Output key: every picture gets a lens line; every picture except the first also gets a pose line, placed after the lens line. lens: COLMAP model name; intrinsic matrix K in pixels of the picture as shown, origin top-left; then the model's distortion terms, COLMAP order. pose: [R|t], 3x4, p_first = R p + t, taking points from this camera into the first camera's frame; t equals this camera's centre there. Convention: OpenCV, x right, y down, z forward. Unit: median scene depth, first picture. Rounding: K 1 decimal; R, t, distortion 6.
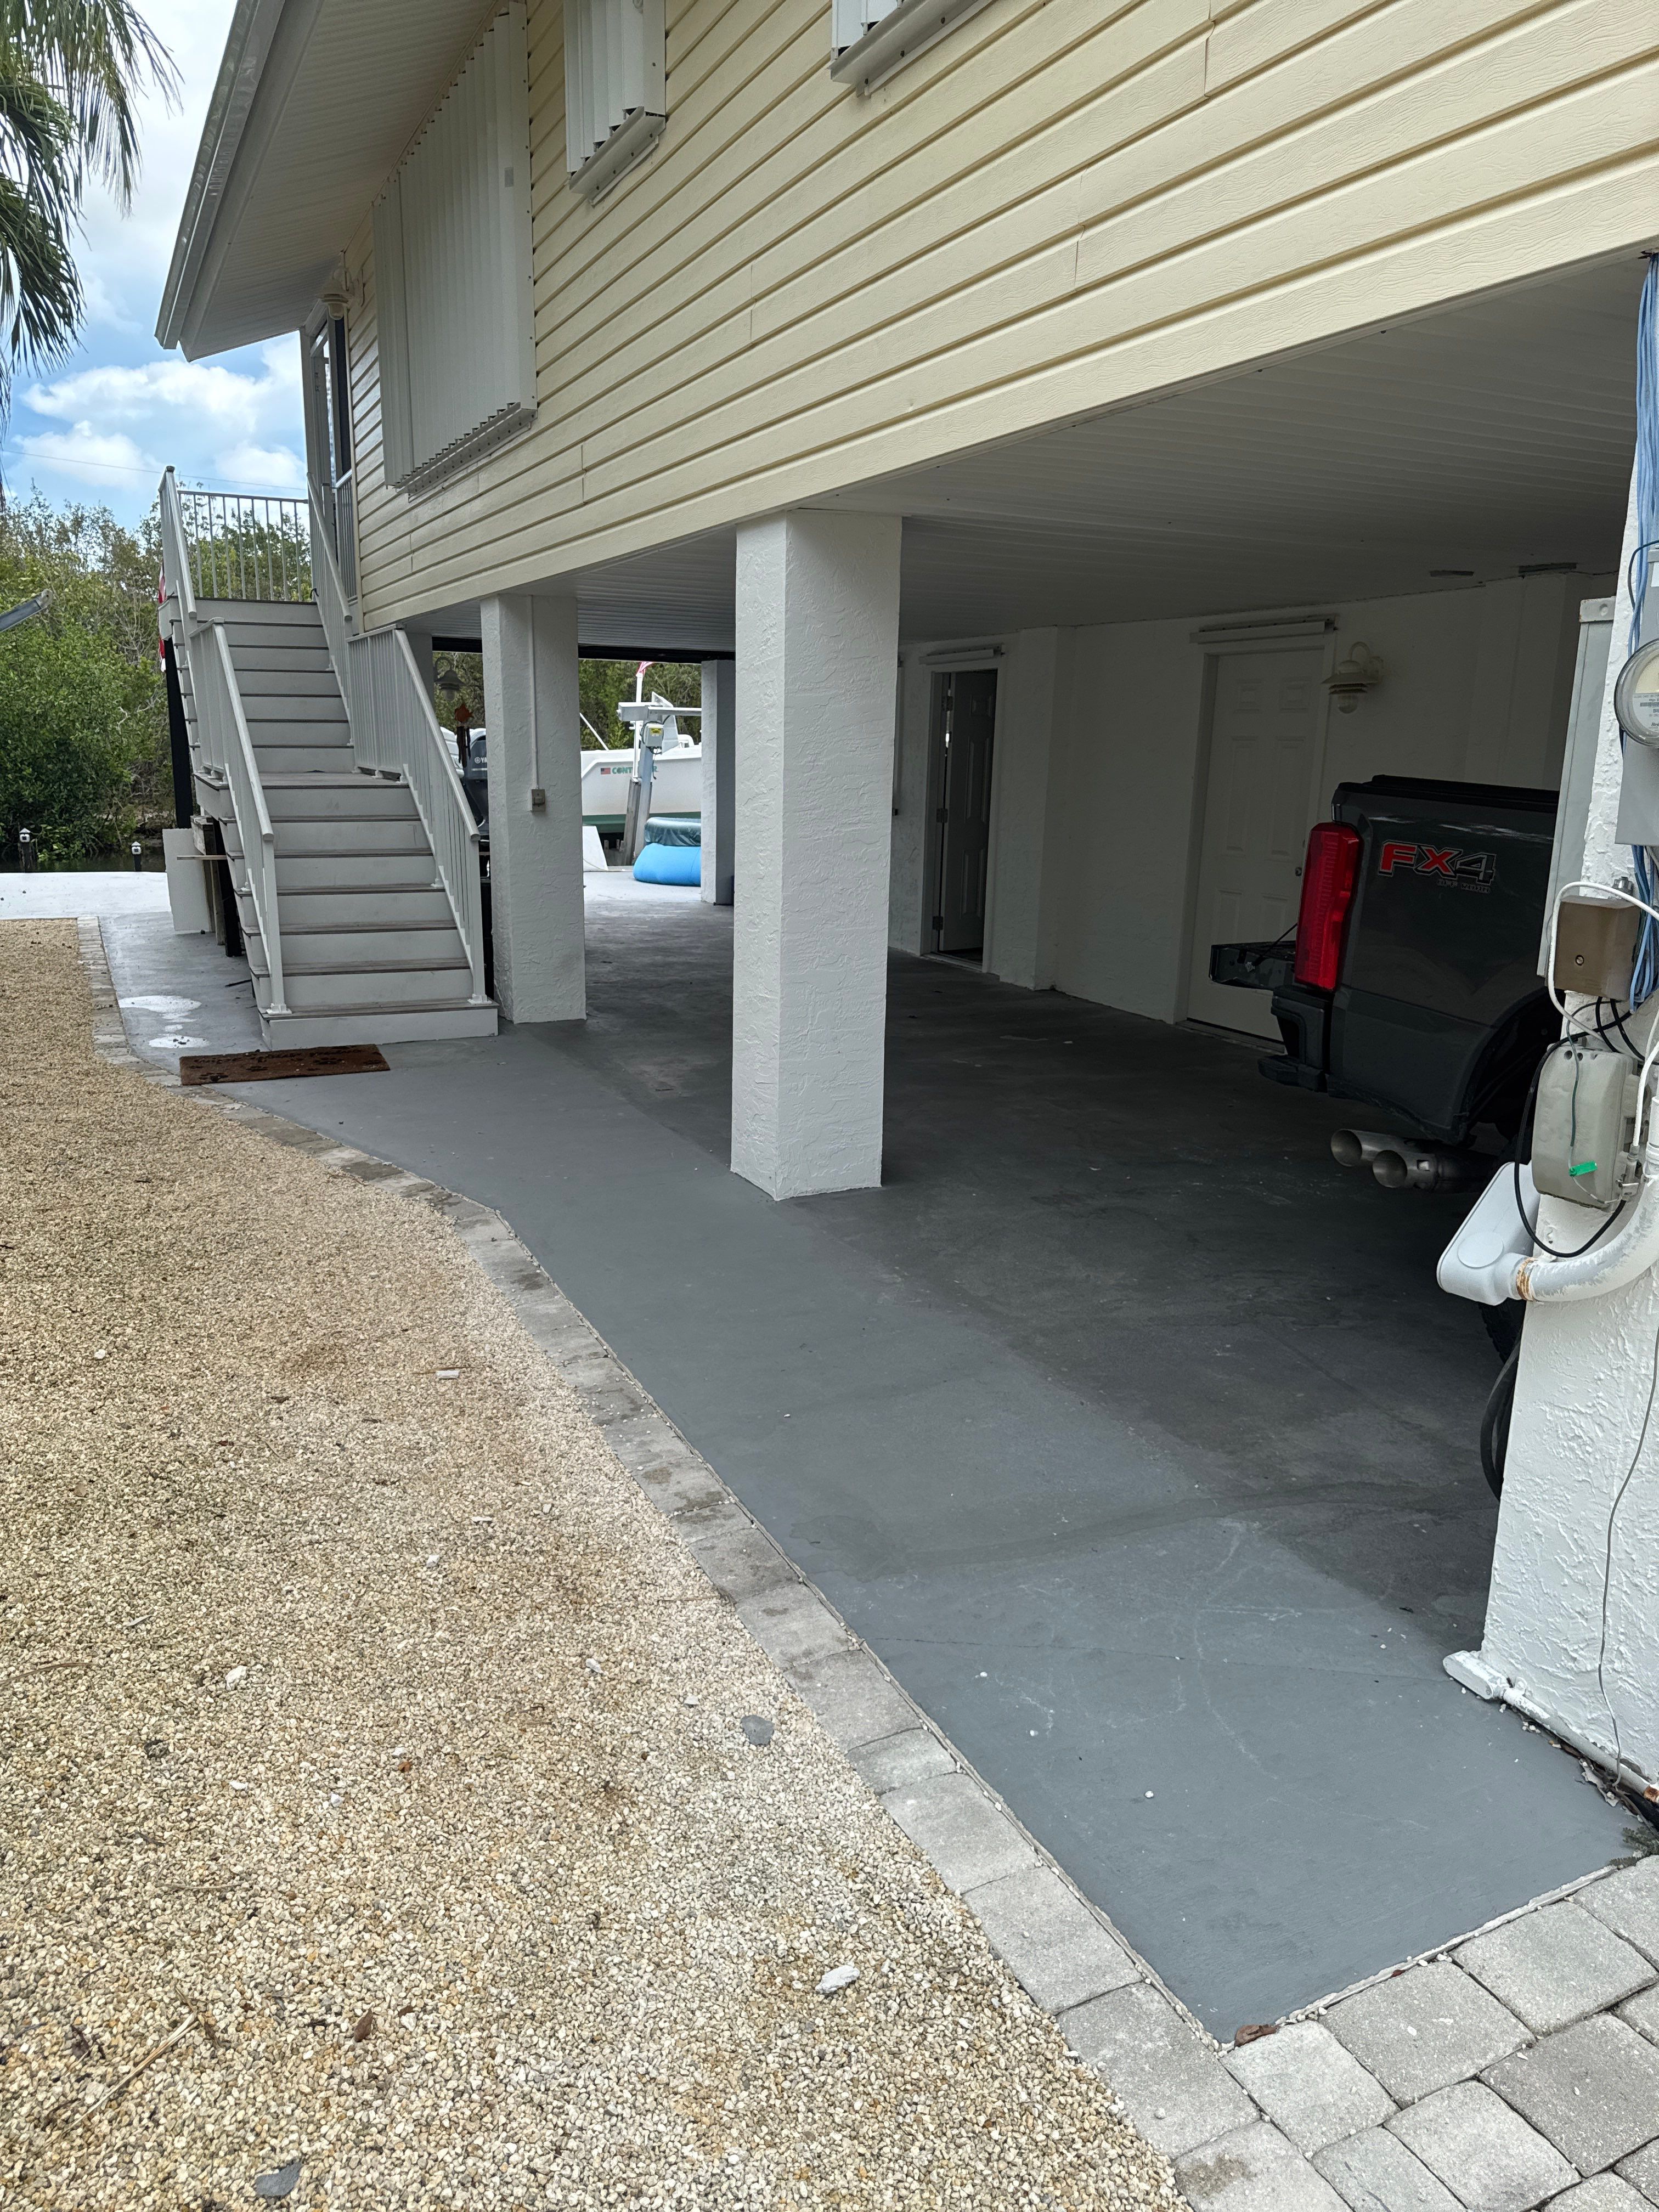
lens RADIAL K [[1523.3, 0, 796.9], [0, 1523.3, 1082.6], [0, 0, 1]] dist [0.130336, -0.173002]
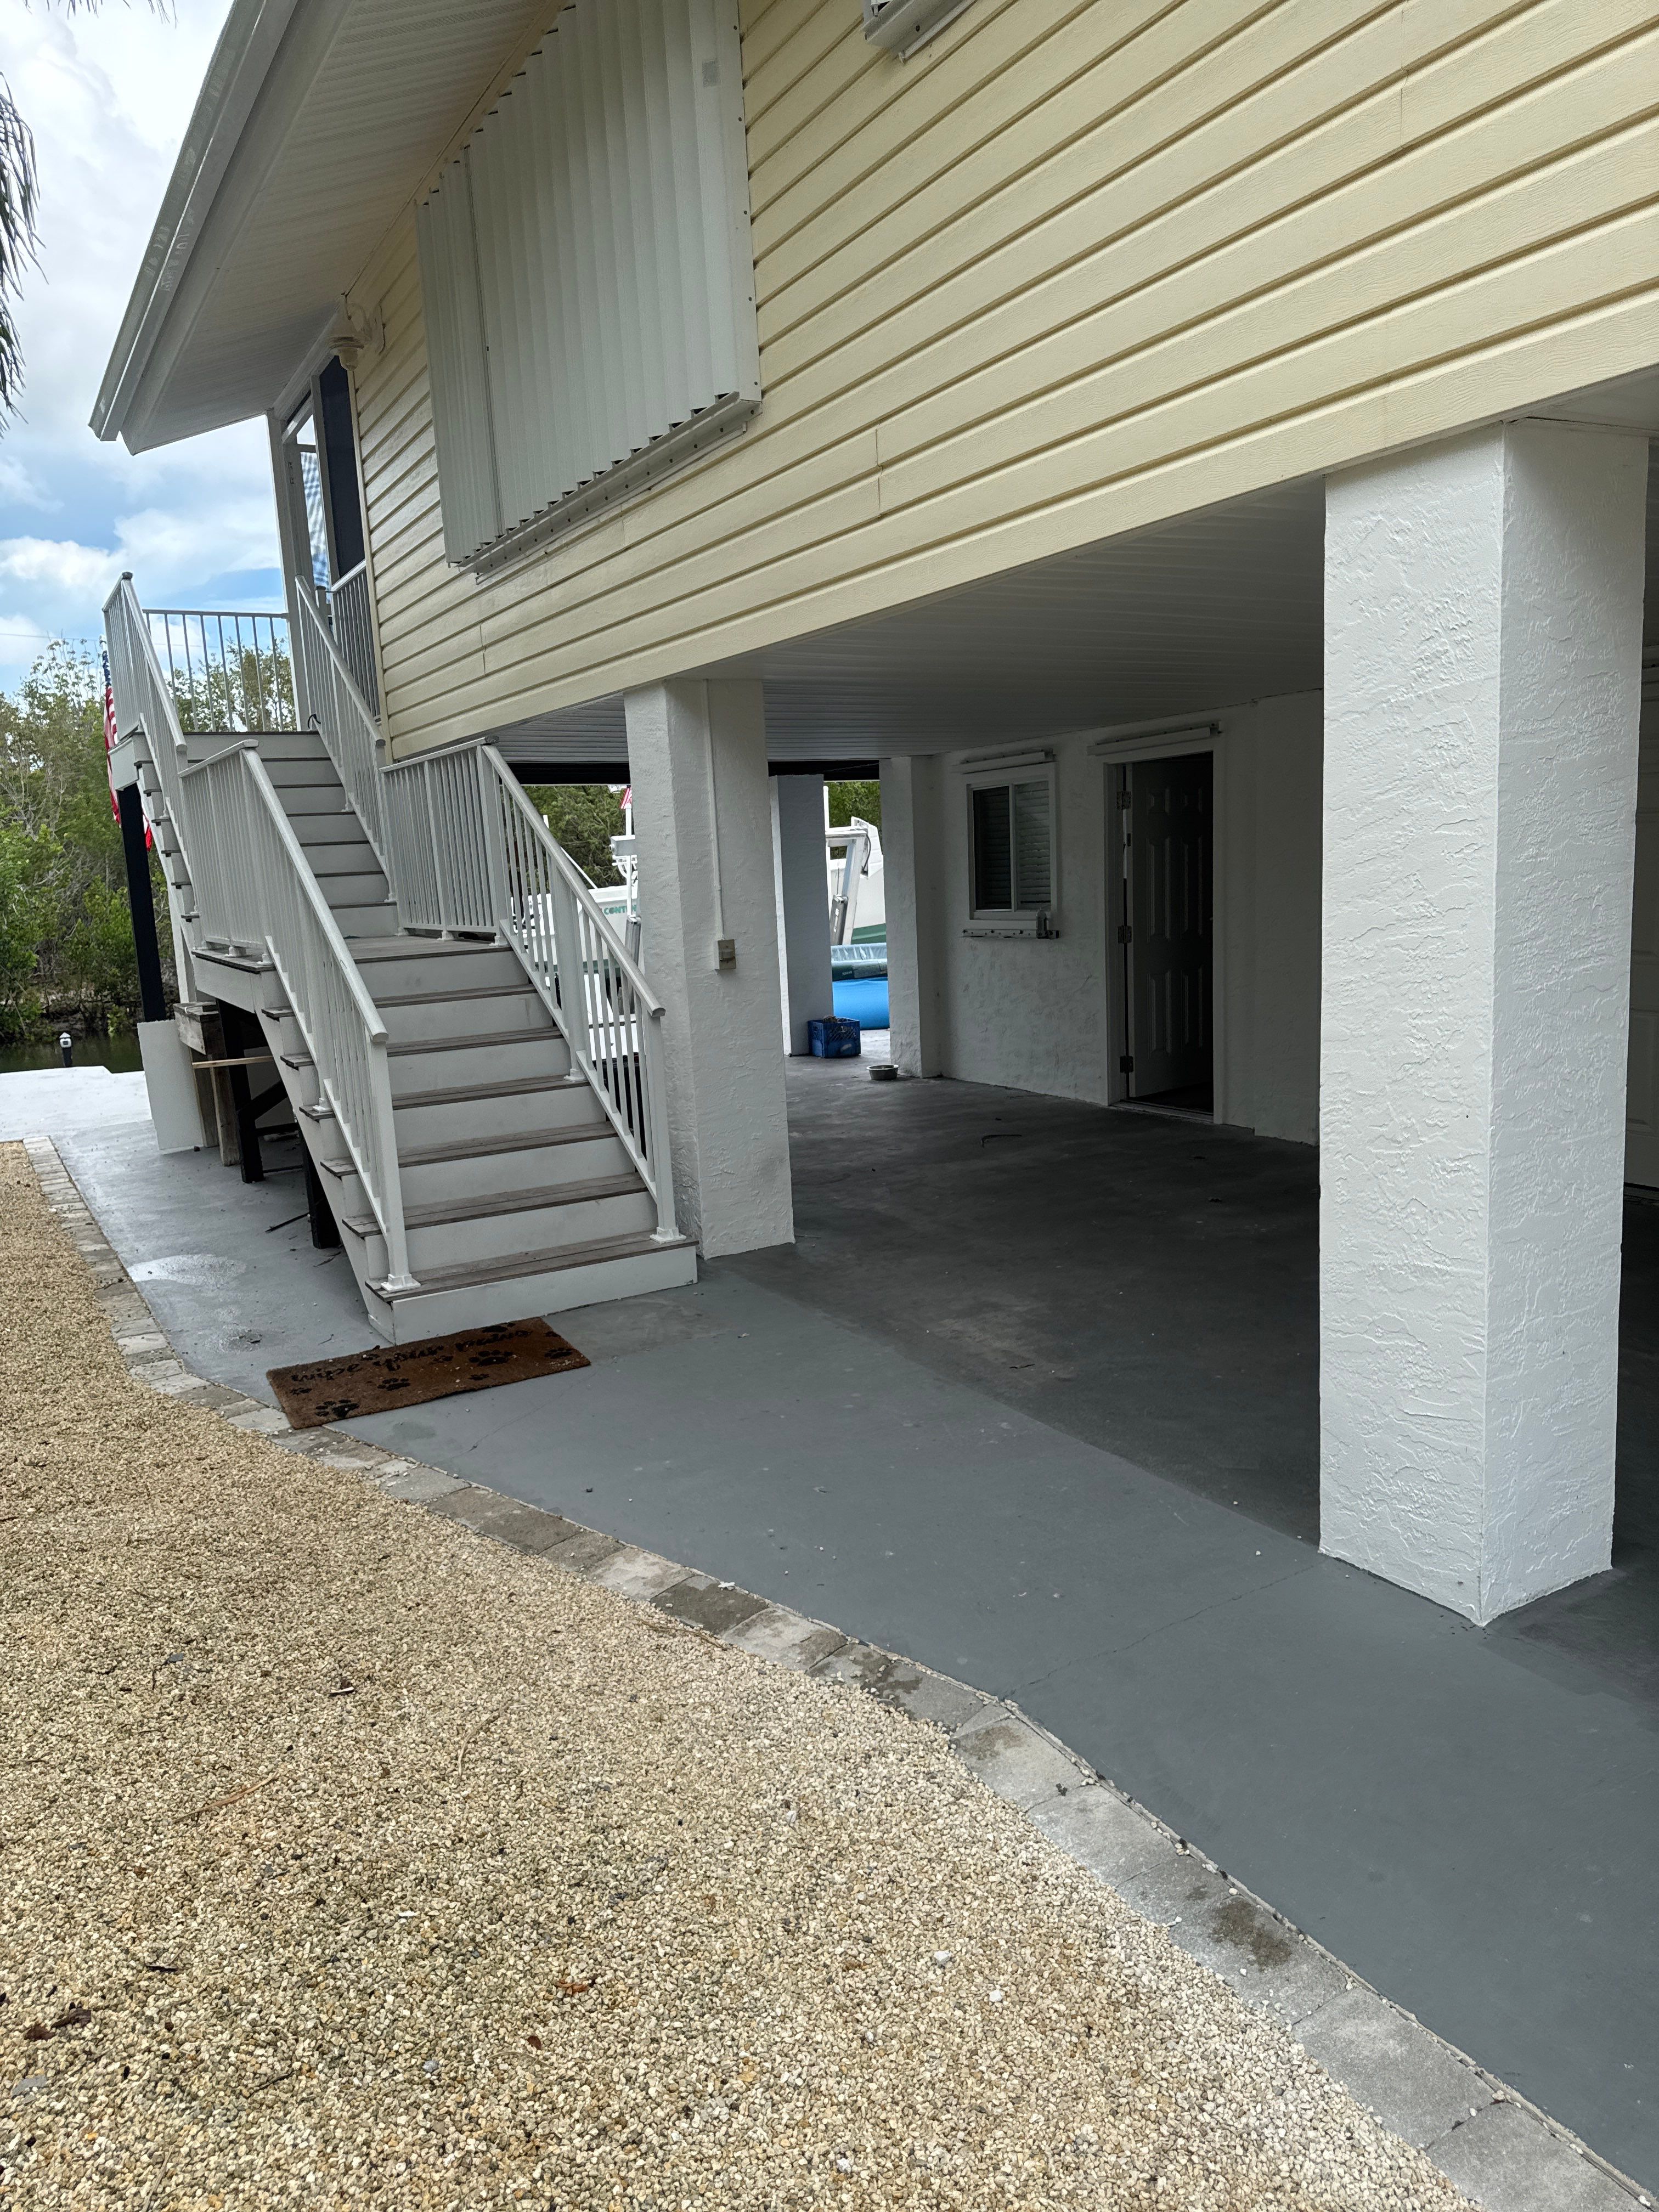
lens RADIAL K [[1519.2, 0, 829.5], [0, 1519.2, 1106.0], [0, 0, 1]] dist [0.124564, -0.159916]
pose [[0.993540, -0.079060, 0.081416, -0.187642], [0.084099, 0.994623, -0.060437, -0.065786], [-0.076200, 0.066893, 0.994846, 0.285758]]
